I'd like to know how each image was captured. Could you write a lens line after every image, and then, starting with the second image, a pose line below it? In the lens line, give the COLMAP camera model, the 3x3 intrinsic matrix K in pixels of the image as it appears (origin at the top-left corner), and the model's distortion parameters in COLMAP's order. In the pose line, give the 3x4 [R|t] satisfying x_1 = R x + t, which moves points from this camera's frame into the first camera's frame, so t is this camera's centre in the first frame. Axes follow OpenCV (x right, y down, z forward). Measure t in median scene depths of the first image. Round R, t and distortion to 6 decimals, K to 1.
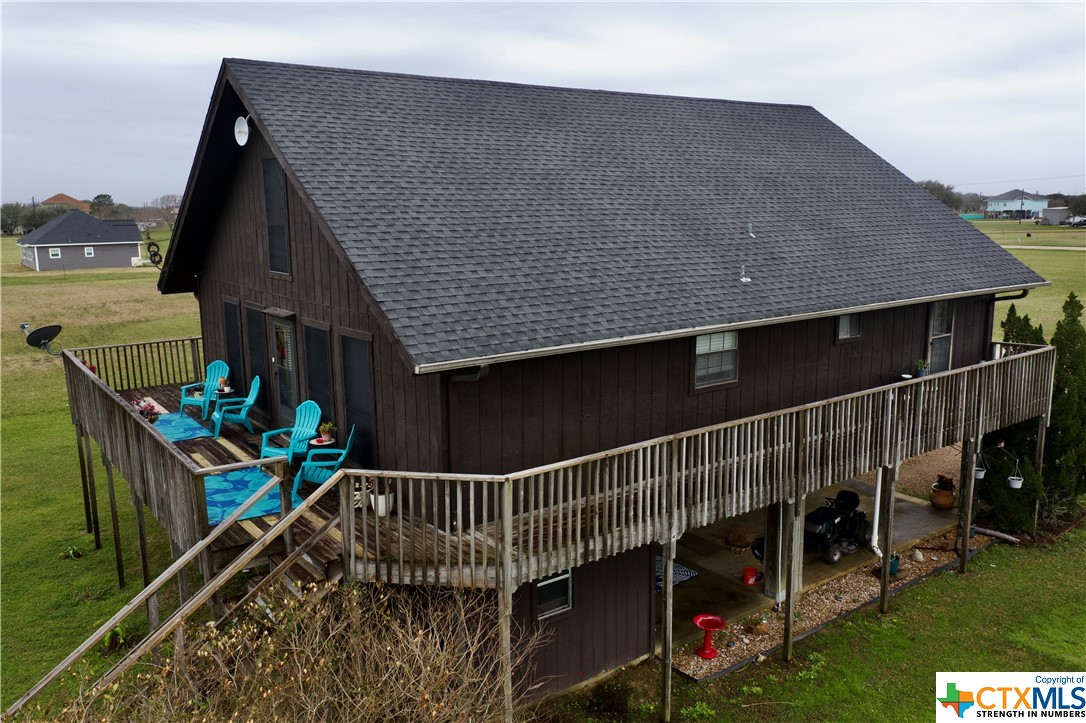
lens RADIAL K [[863.8, 0, 542.7], [0, 863.8, 356.2], [0, 0, 1]] dist [0.004087, -0.009088]
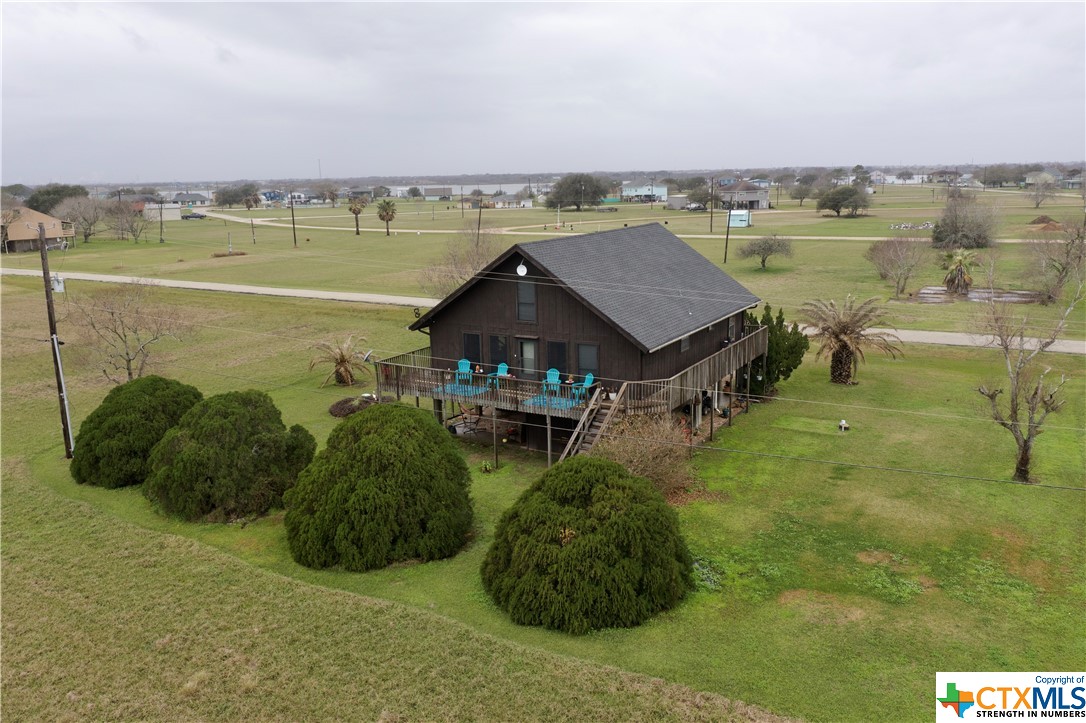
lens RADIAL K [[863.8, 0, 545.8], [0, 863.8, 356.3], [0, 0, 1]] dist [0.004087, -0.009088]
pose [[0.922033, -0.086196, 0.377394, -0.087096], [0.077199, 0.996255, 0.038933, -0.006187], [-0.379337, -0.006763, 0.925234, -0.099867]]
